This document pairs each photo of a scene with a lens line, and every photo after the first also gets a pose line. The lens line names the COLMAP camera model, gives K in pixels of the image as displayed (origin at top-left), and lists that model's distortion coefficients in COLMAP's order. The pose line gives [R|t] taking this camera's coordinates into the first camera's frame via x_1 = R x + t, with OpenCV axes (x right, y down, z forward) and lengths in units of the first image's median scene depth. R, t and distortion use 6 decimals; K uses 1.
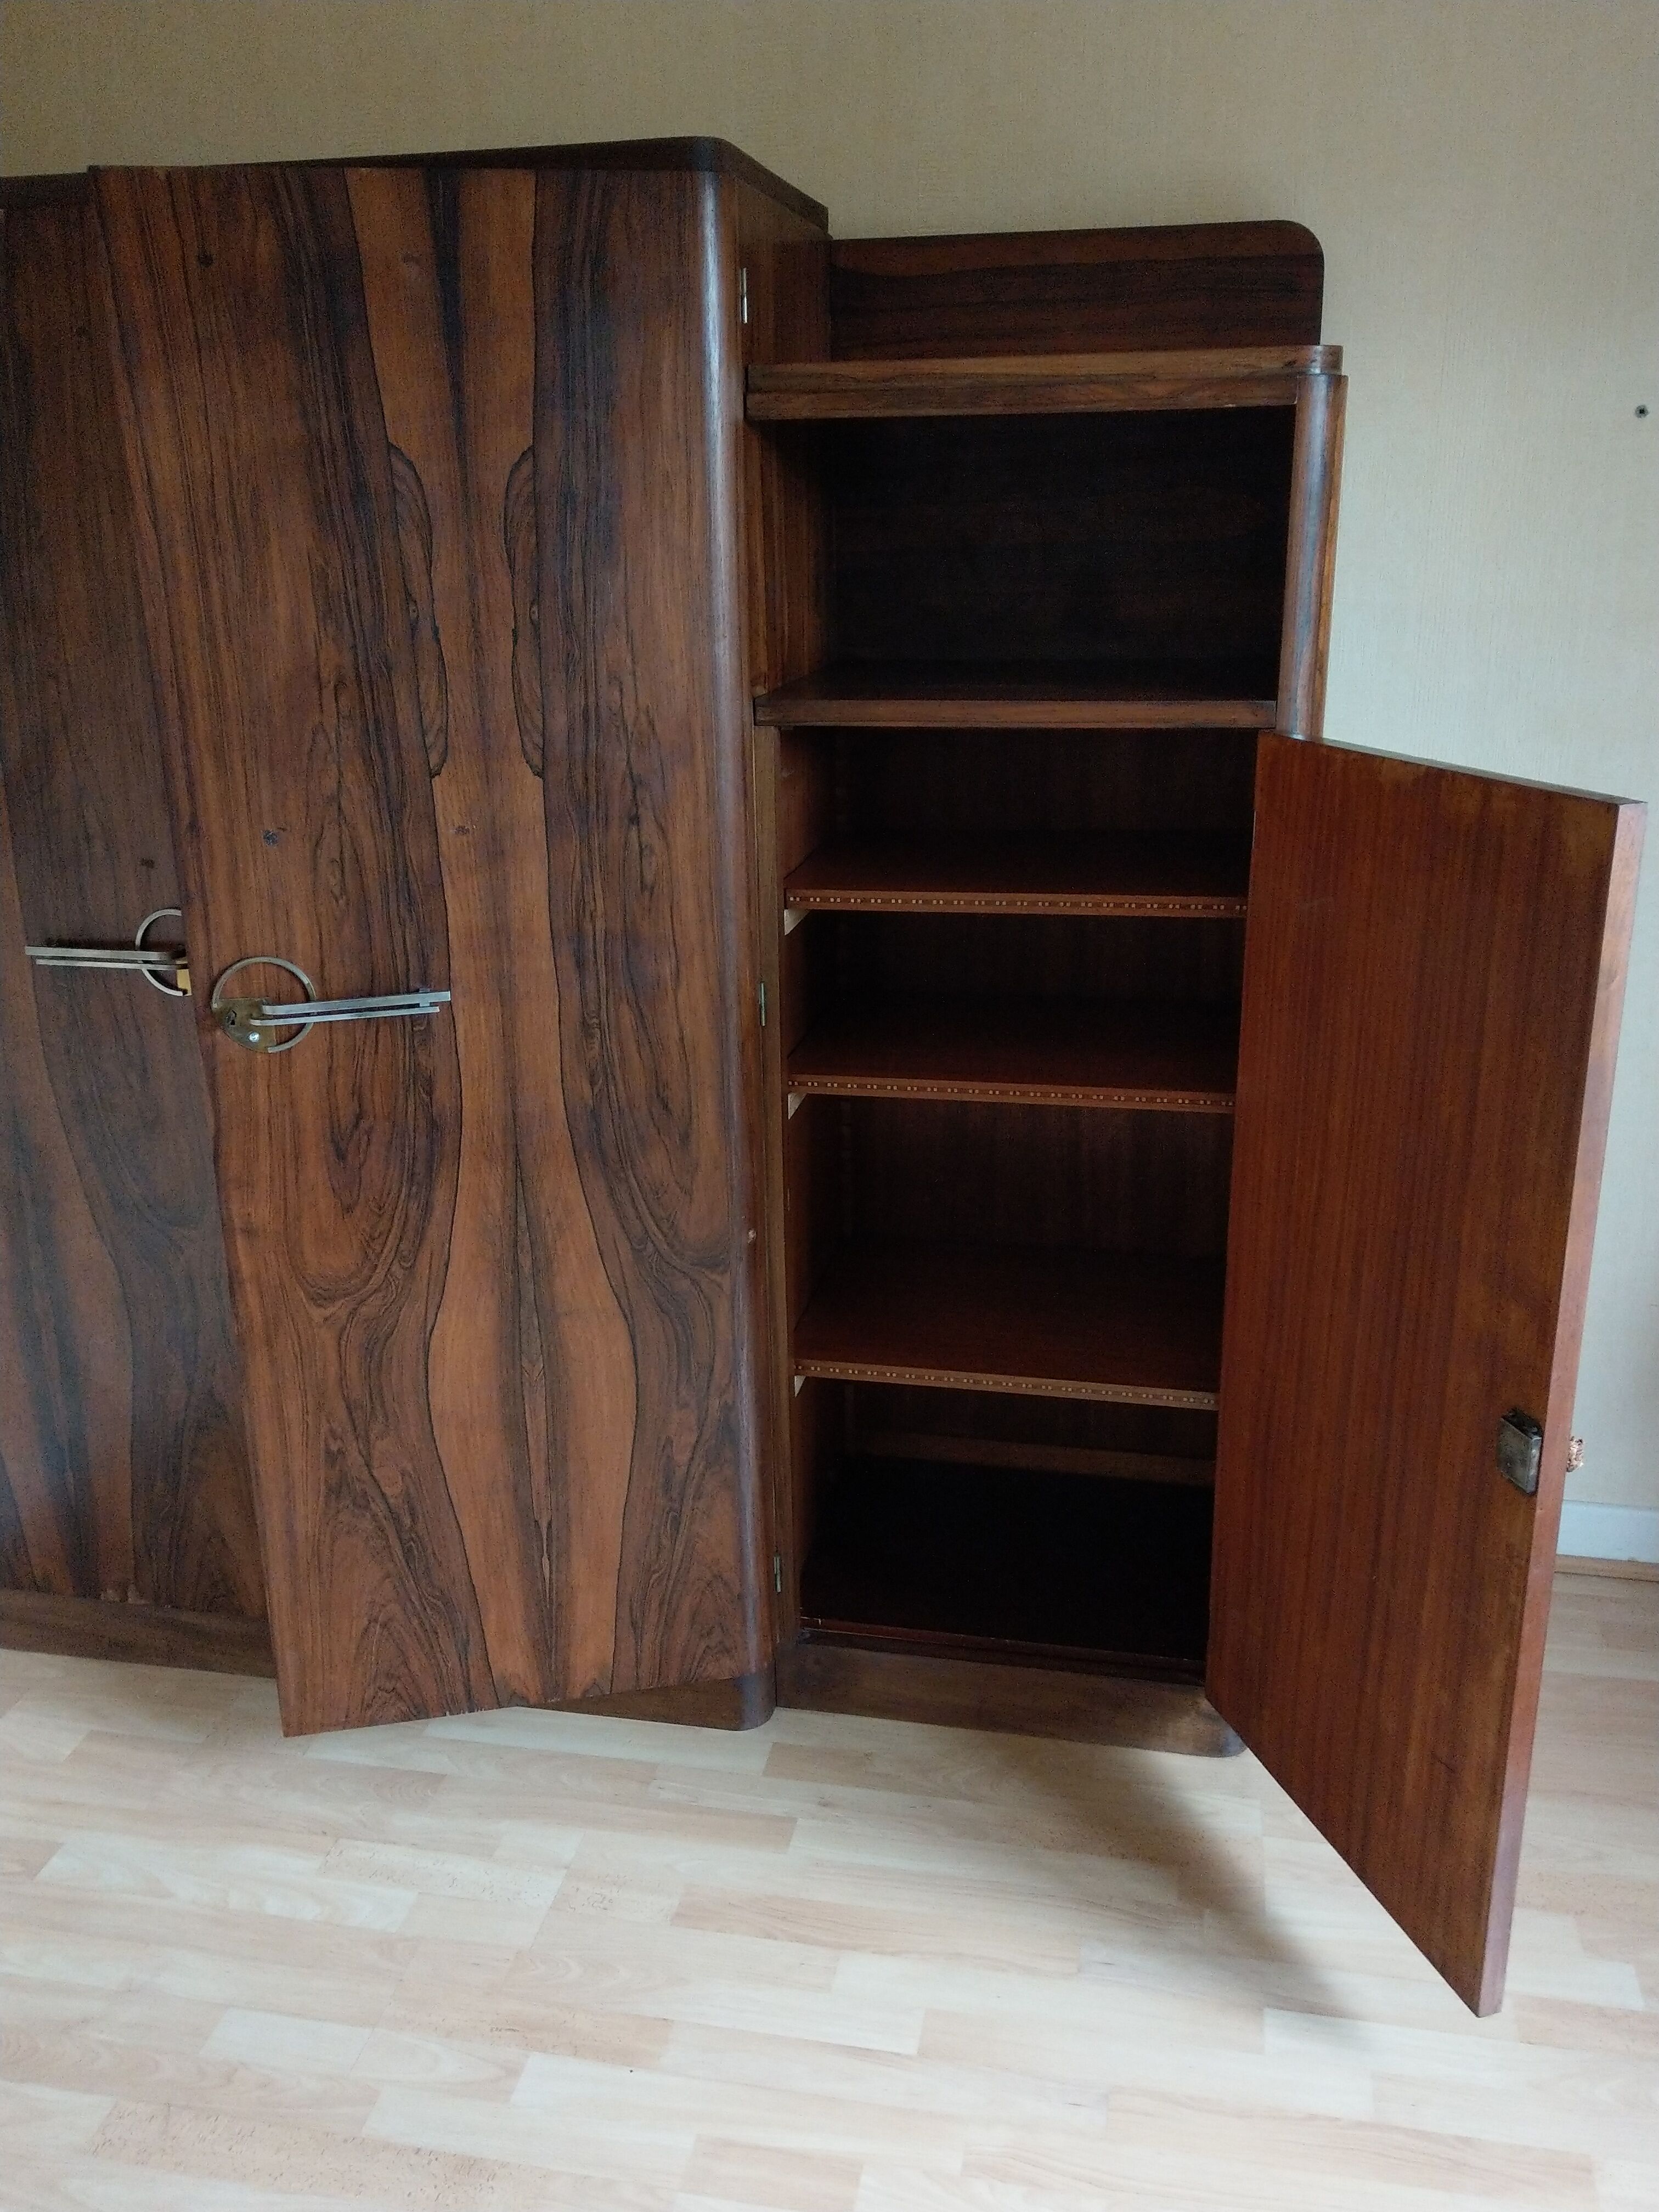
lens RADIAL K [[1726.6, 0, 823.7], [0, 1726.6, 1039.2], [0, 0, 1]] dist [0.091274, -0.139183]
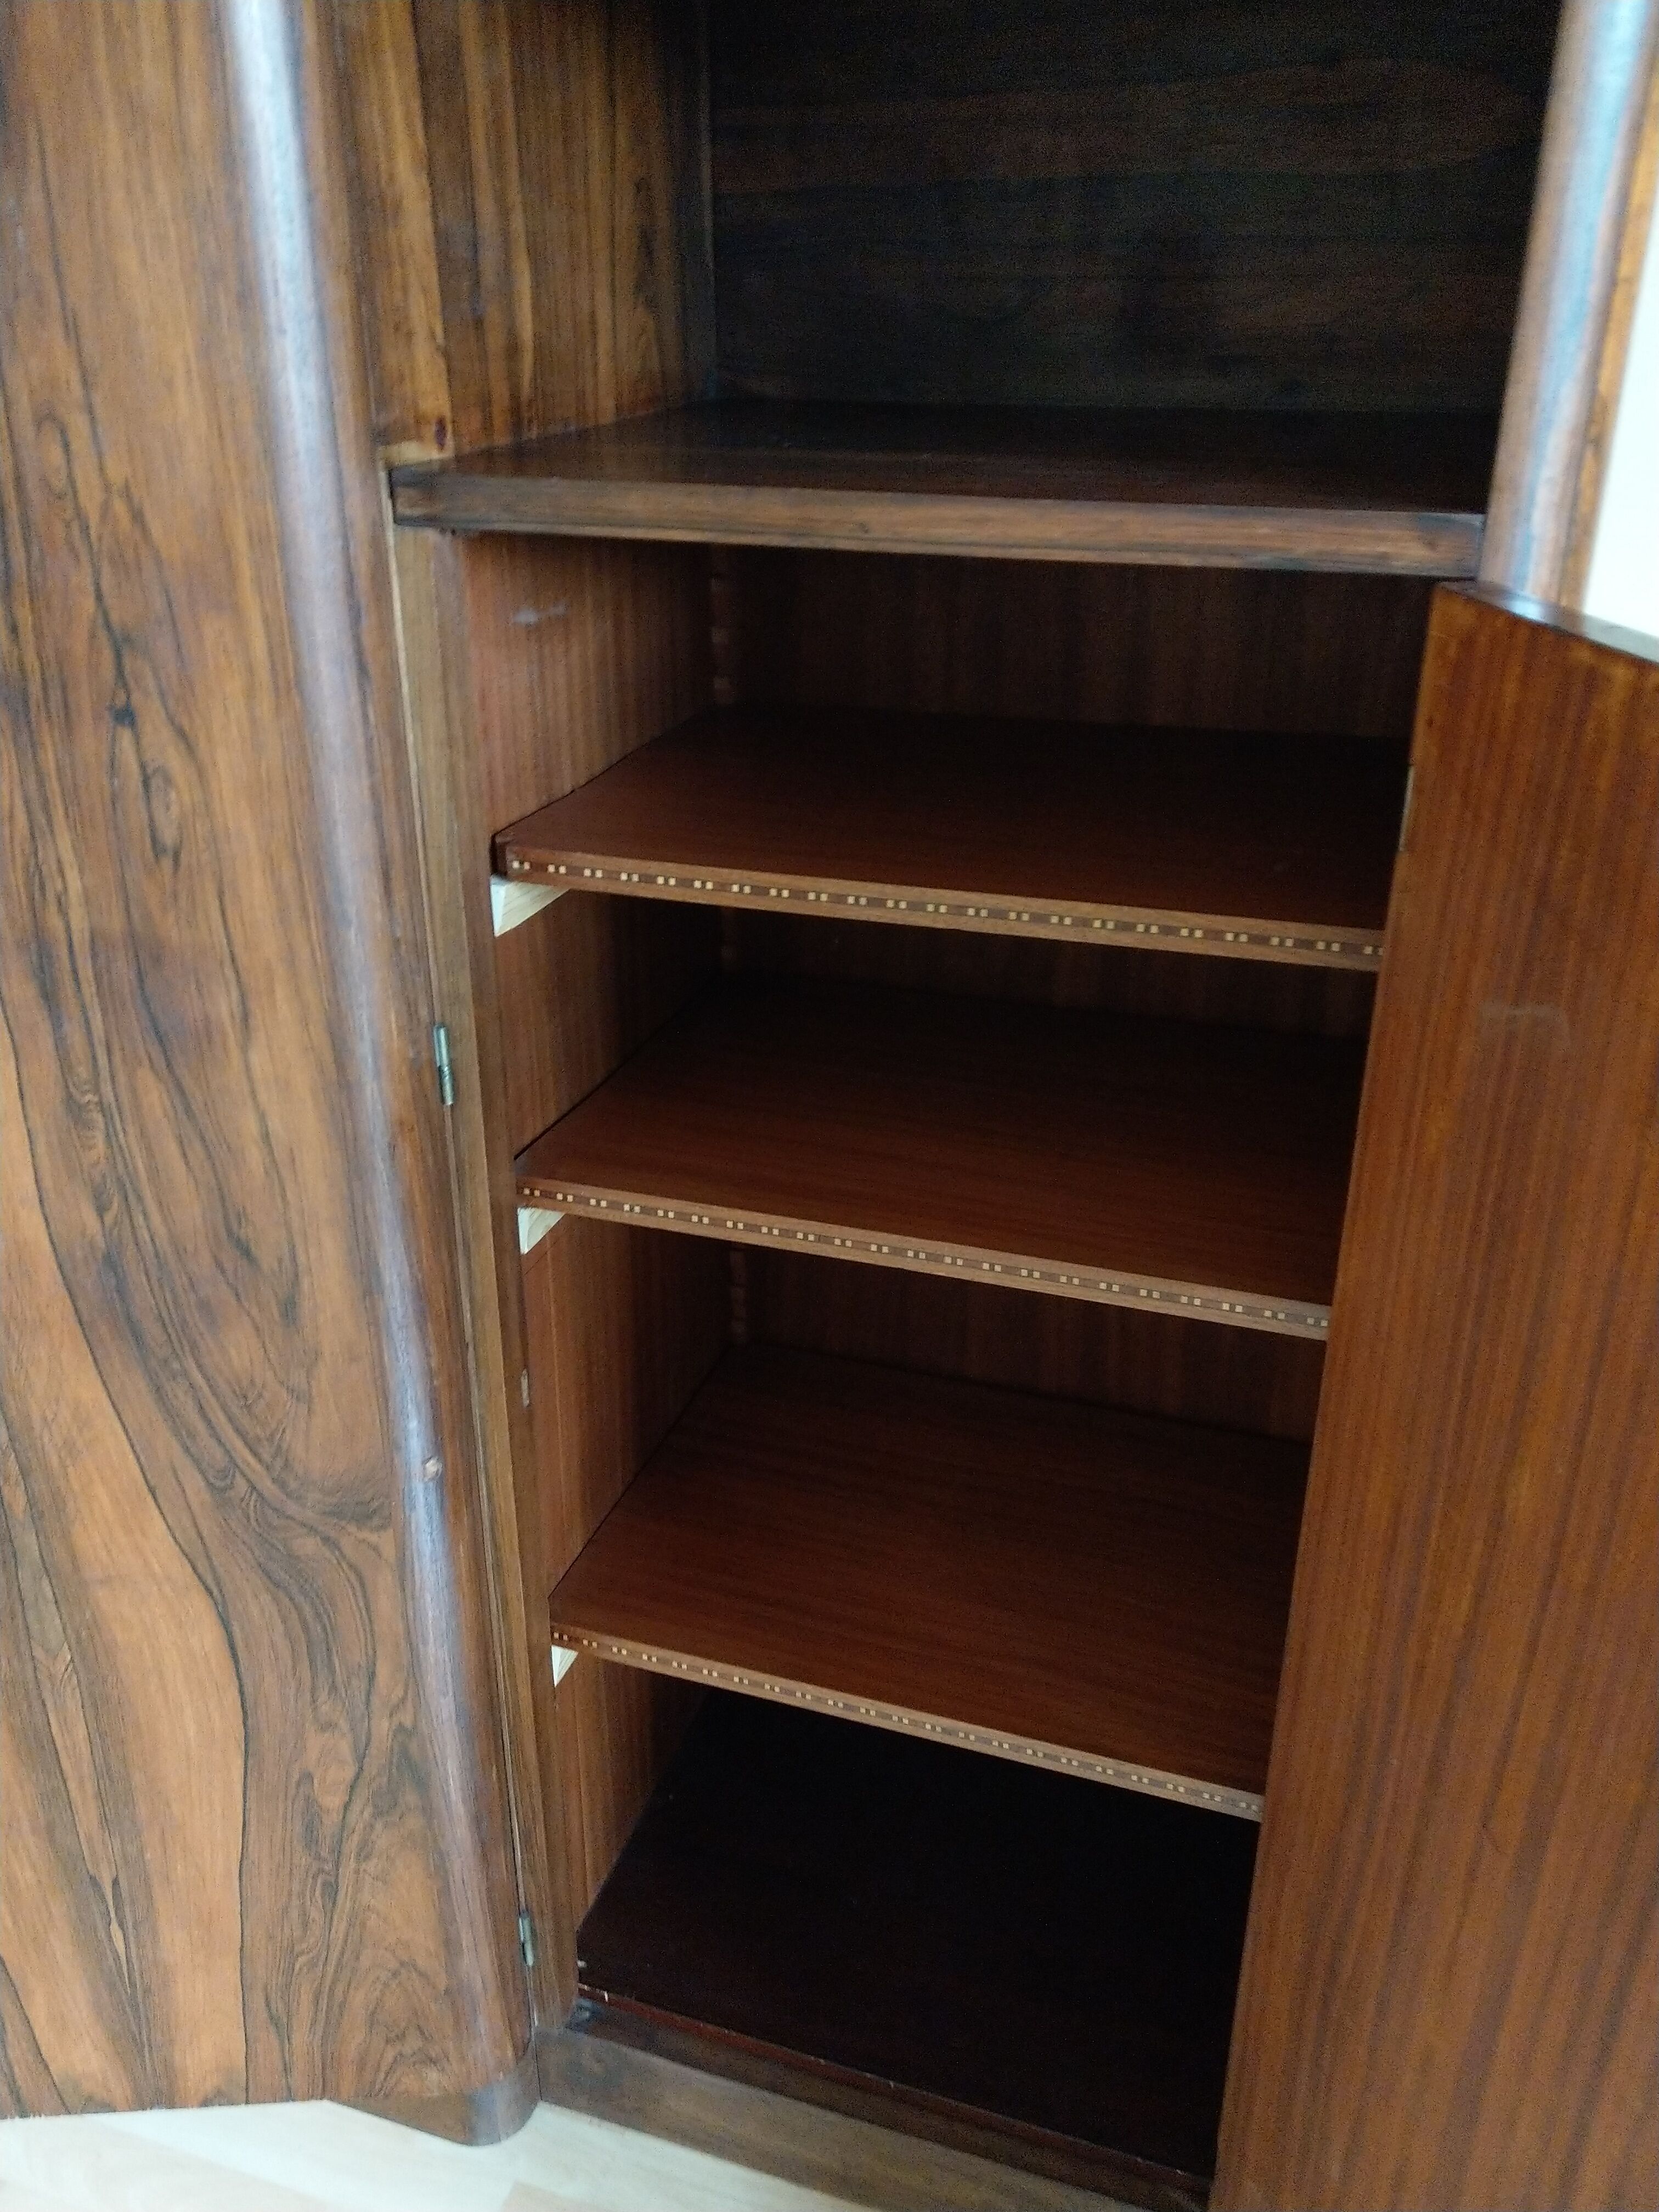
lens RADIAL K [[1738.7, 0, 825.1], [0, 1738.7, 1049.5], [0, 0, 1]] dist [0.002123, -0.006117]
pose [[0.993092, 0.062927, -0.099042, 0.134906], [-0.051091, 0.991722, 0.117805, -0.095384], [0.105635, -0.111930, 0.988085, 0.490641]]
